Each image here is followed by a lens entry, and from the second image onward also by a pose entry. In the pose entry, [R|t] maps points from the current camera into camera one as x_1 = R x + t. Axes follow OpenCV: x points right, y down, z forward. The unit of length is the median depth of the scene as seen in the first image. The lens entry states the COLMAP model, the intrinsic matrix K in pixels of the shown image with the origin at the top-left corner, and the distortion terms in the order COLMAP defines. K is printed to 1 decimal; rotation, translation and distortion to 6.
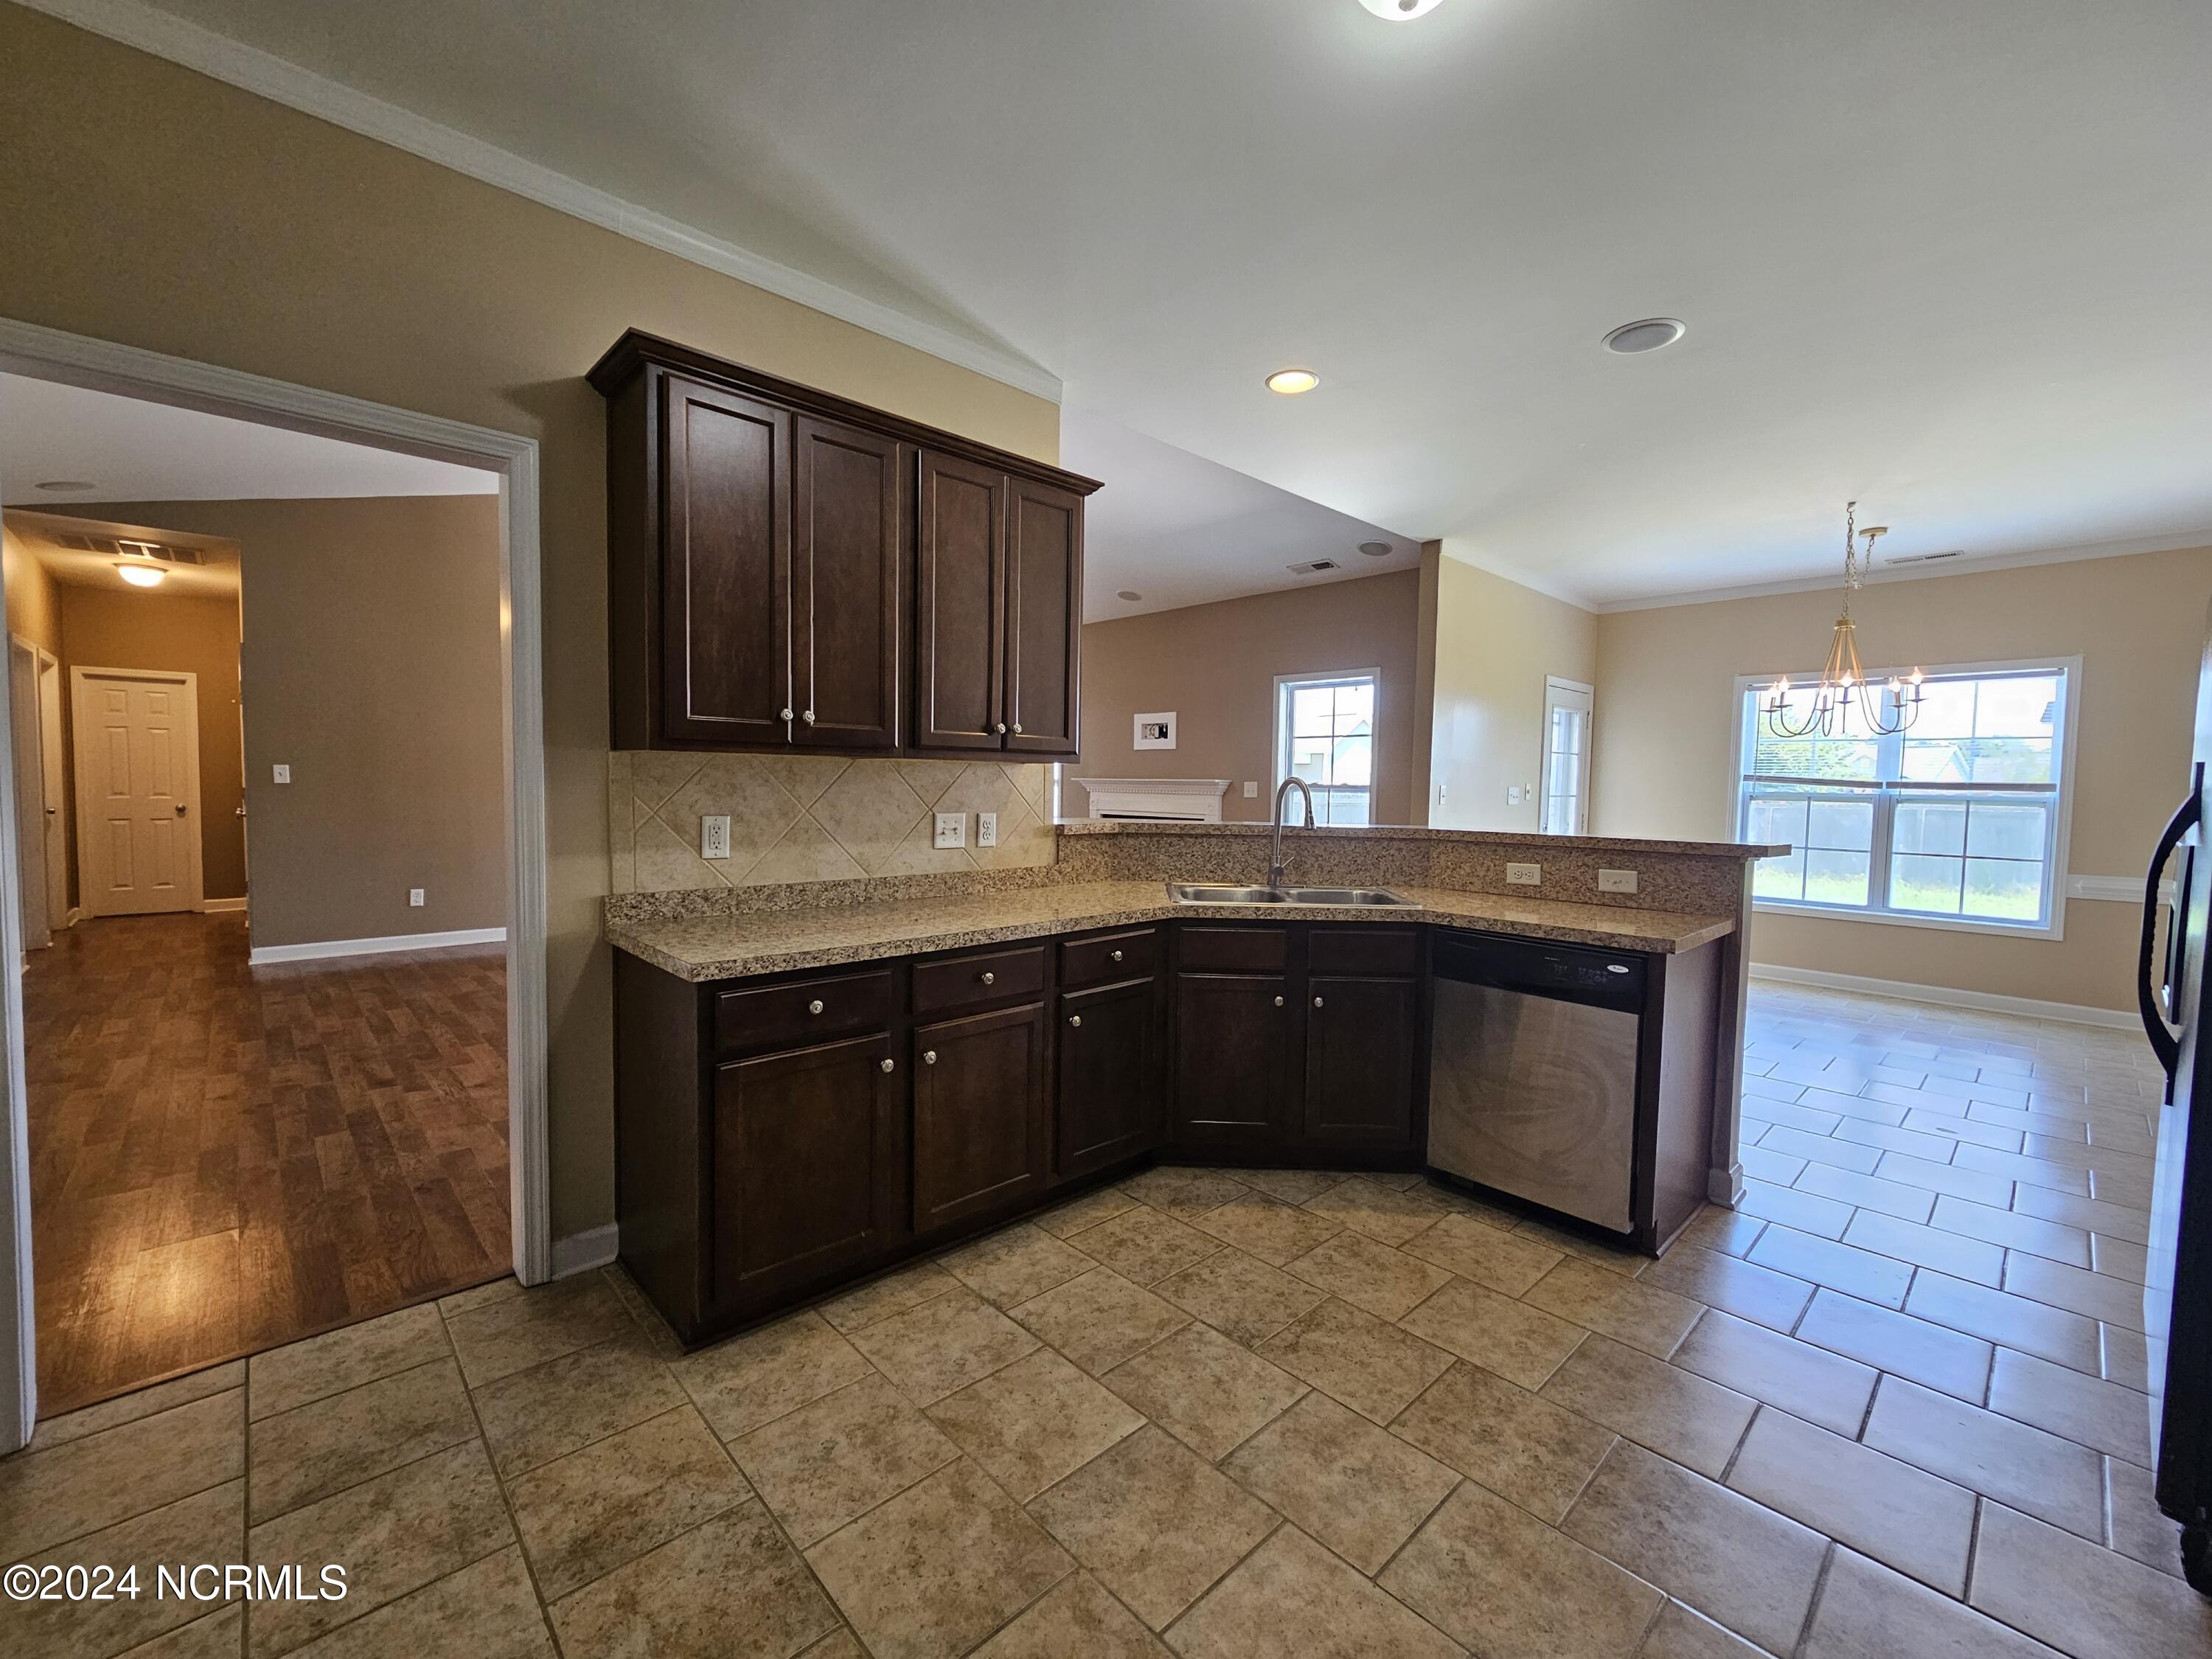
lens RADIAL K [[906.2, 0, 1103.2], [0, 906.2, 835.7], [0, 0, 1]] dist [-0.001165, -0.000390]
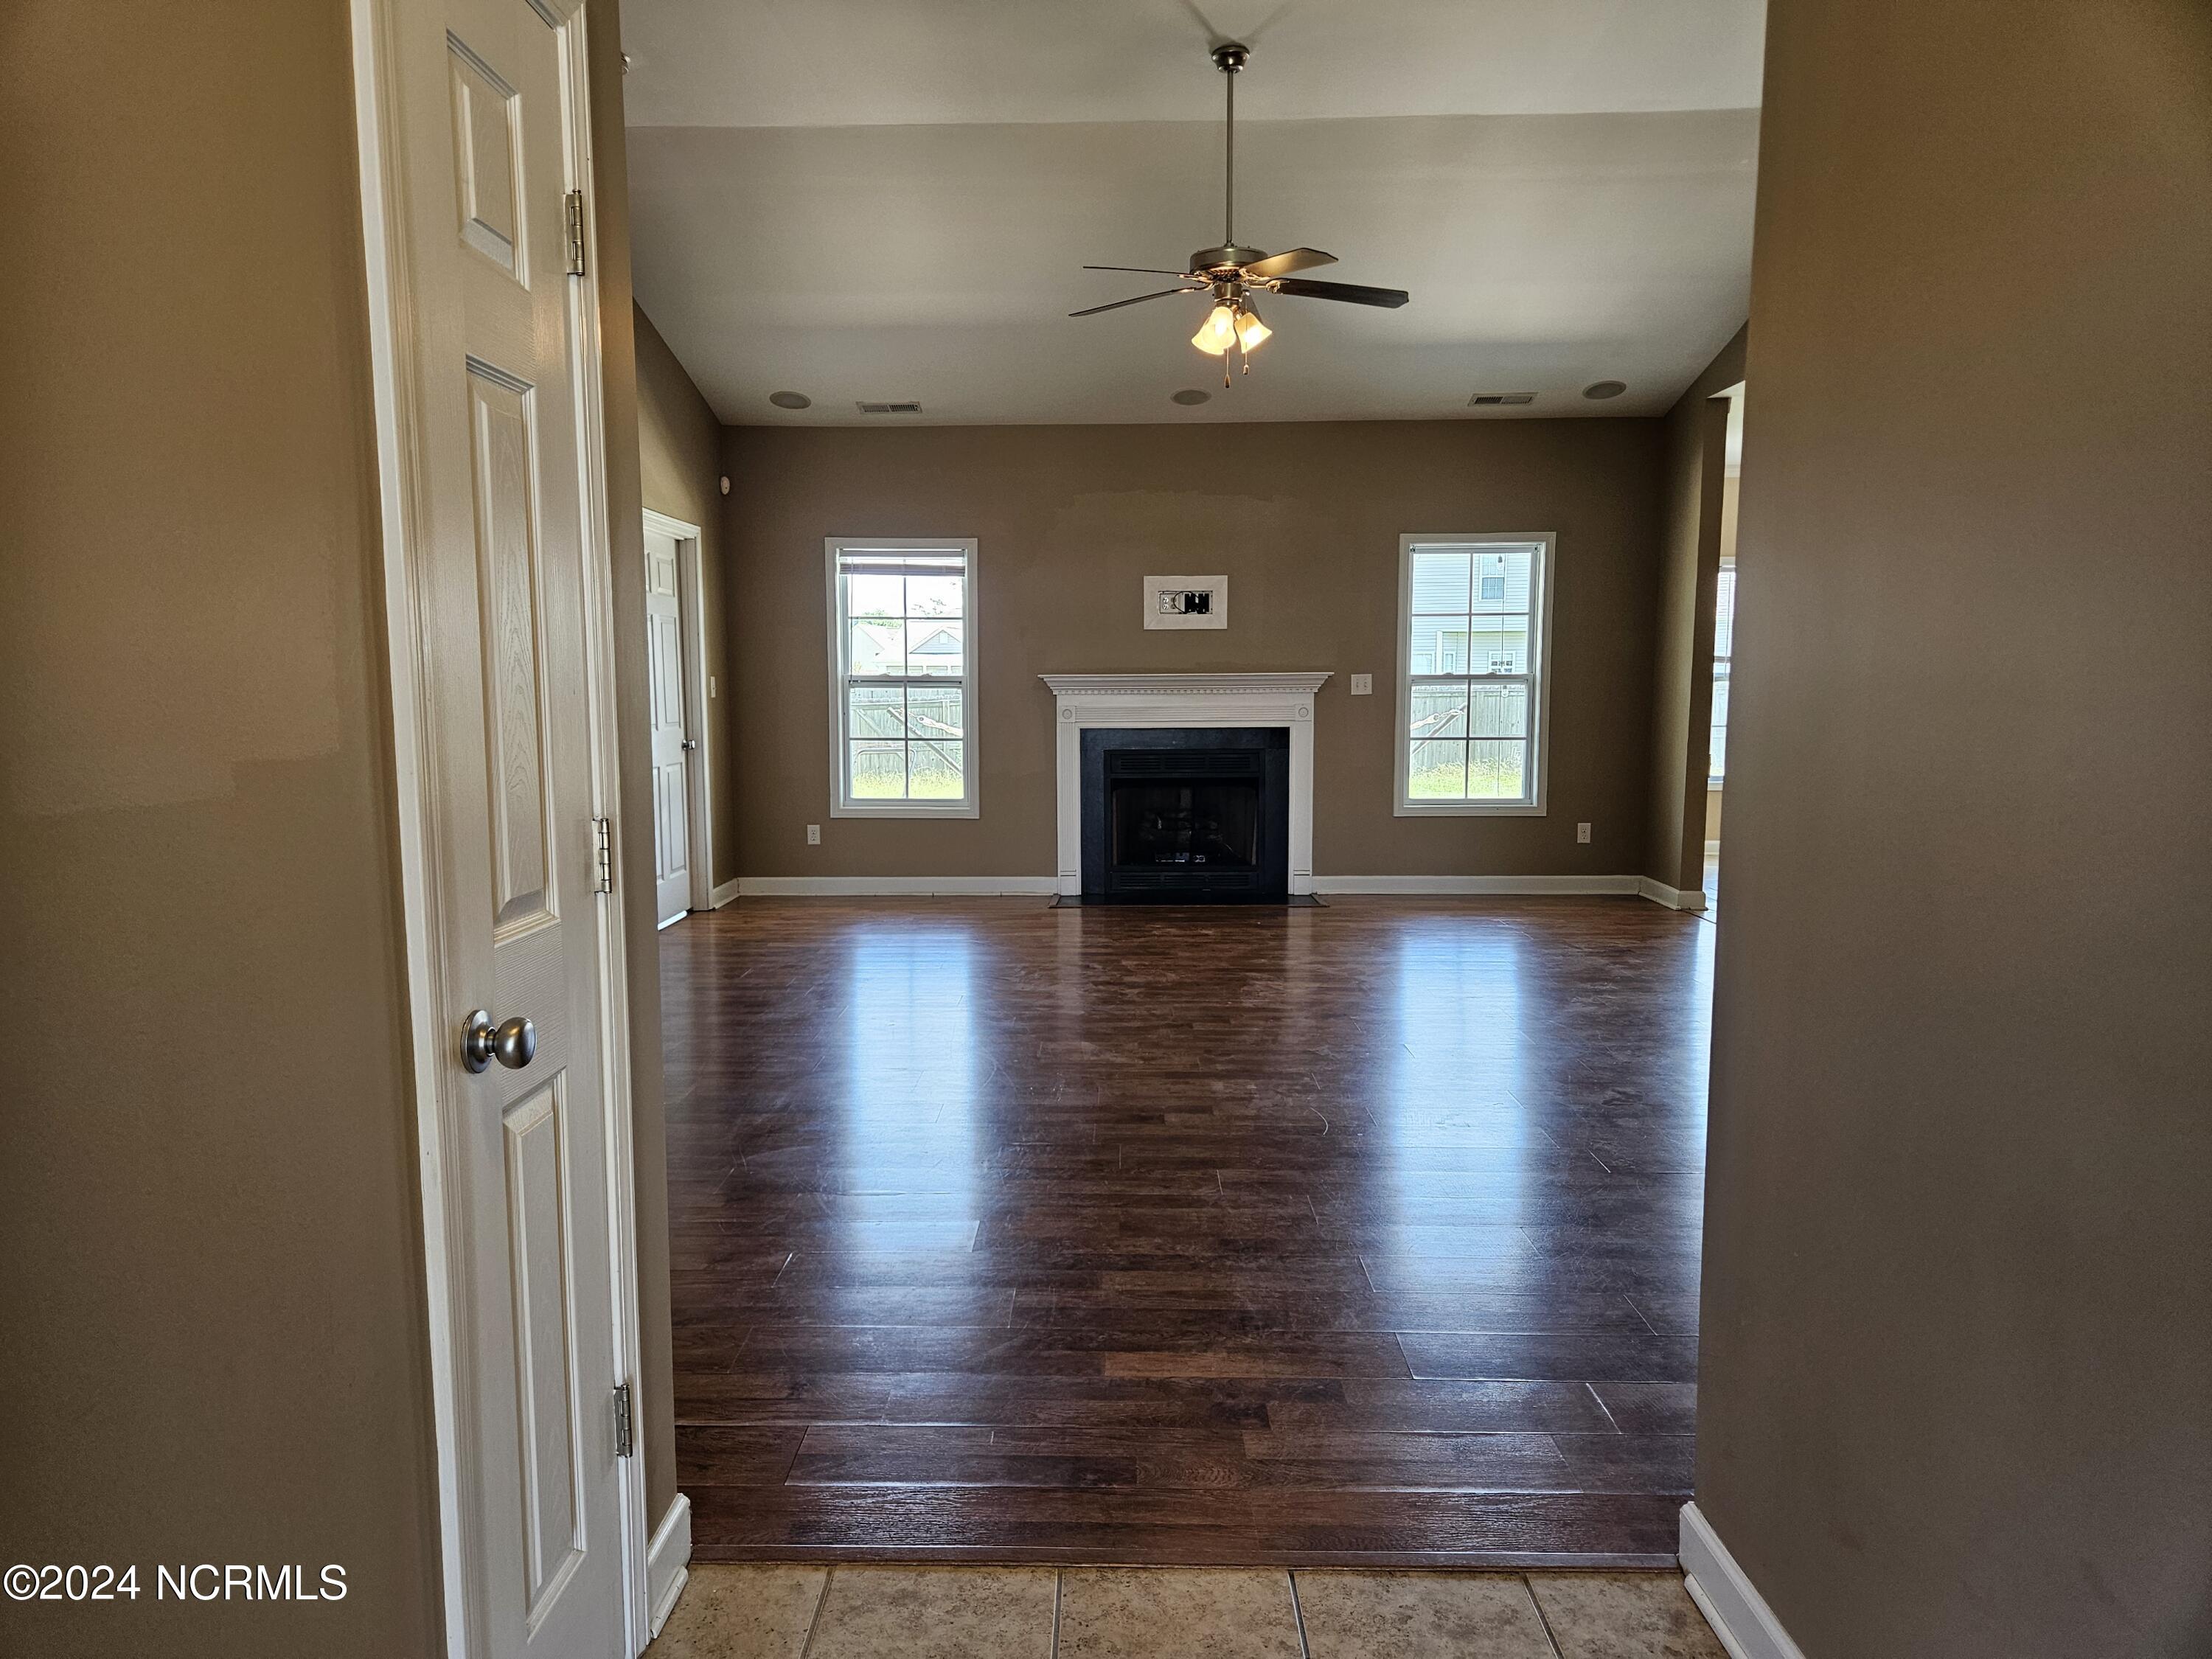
lens RADIAL K [[1474.9, 0, 1097.8], [0, 1474.9, 842.3], [0, 0, 1]] dist [0.084661, -0.000267]
pose [[0.701771, -0.098944, 0.705498, -0.913448], [0.058232, 0.994961, 0.081616, -0.034846], [-0.710019, -0.016193, 0.703996, 0.298956]]
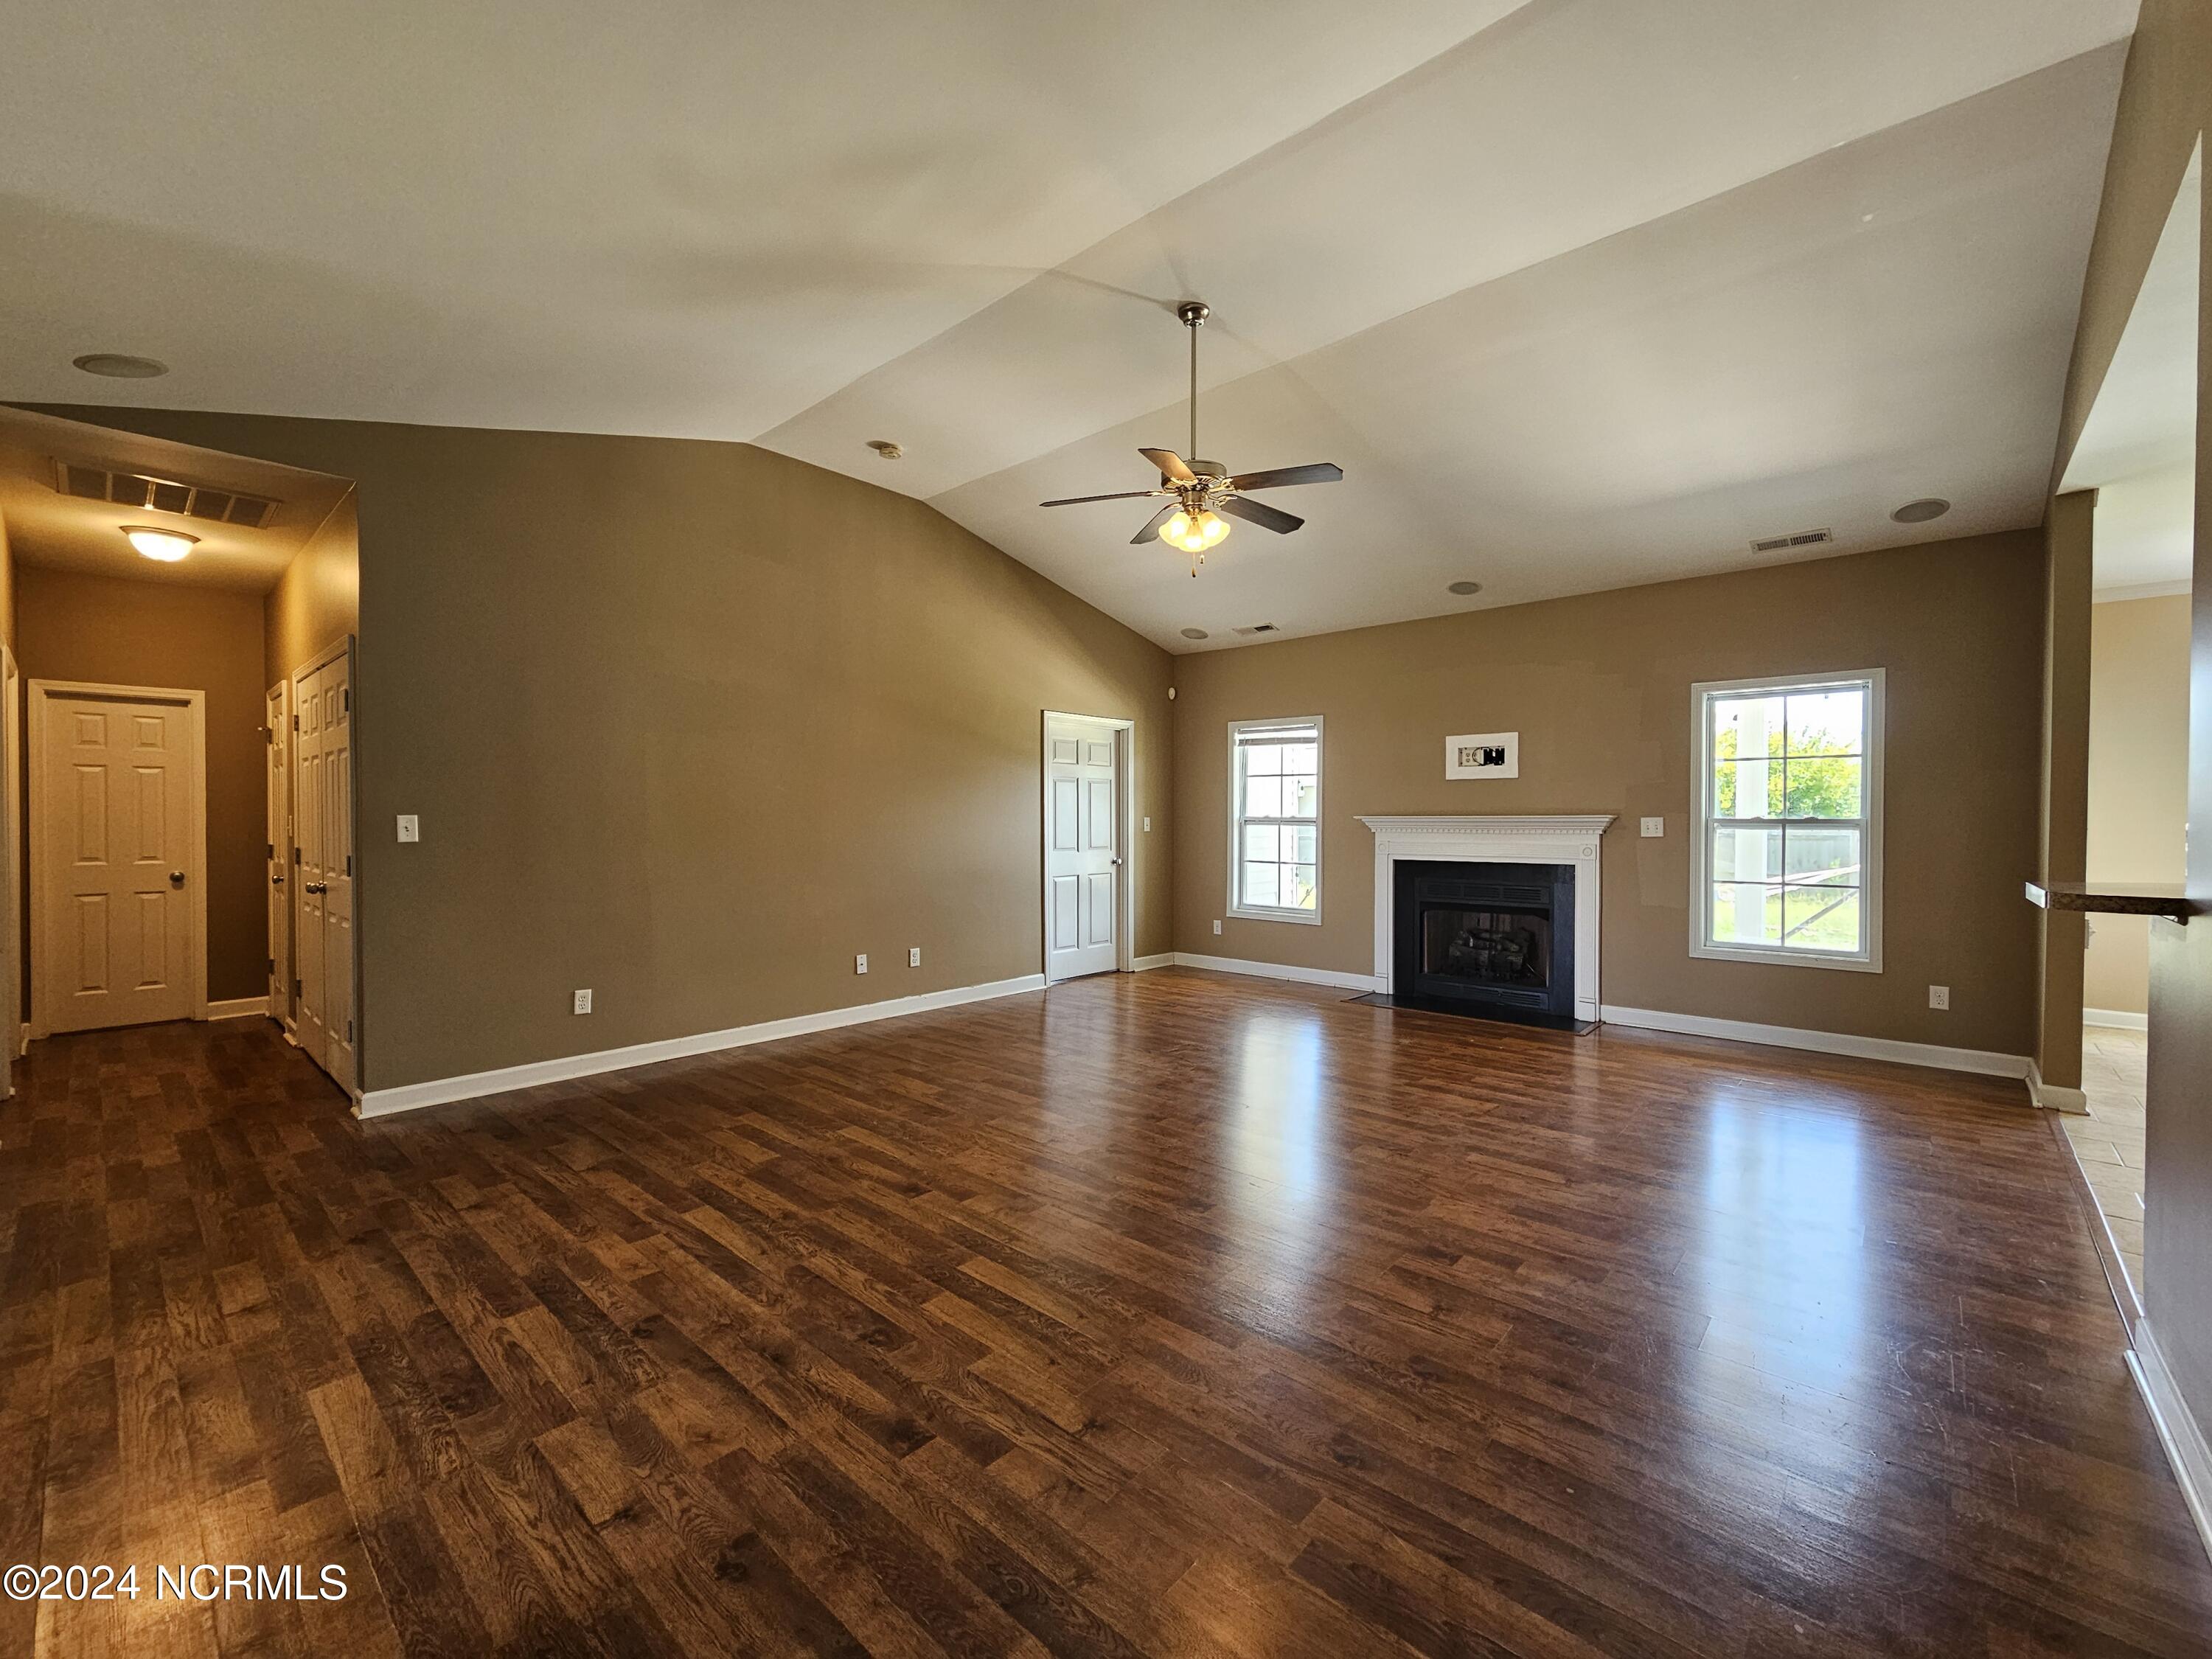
lens RADIAL K [[911.3, 0, 1104.2], [0, 911.3, 834.2], [0, 0, 1]] dist [-0.000762, 0.000300]
pose [[0.996952, -0.017039, 0.076130, -0.392376], [0.020167, 0.998975, -0.040518, -0.023128], [-0.075361, 0.041930, 0.996274, 0.254463]]
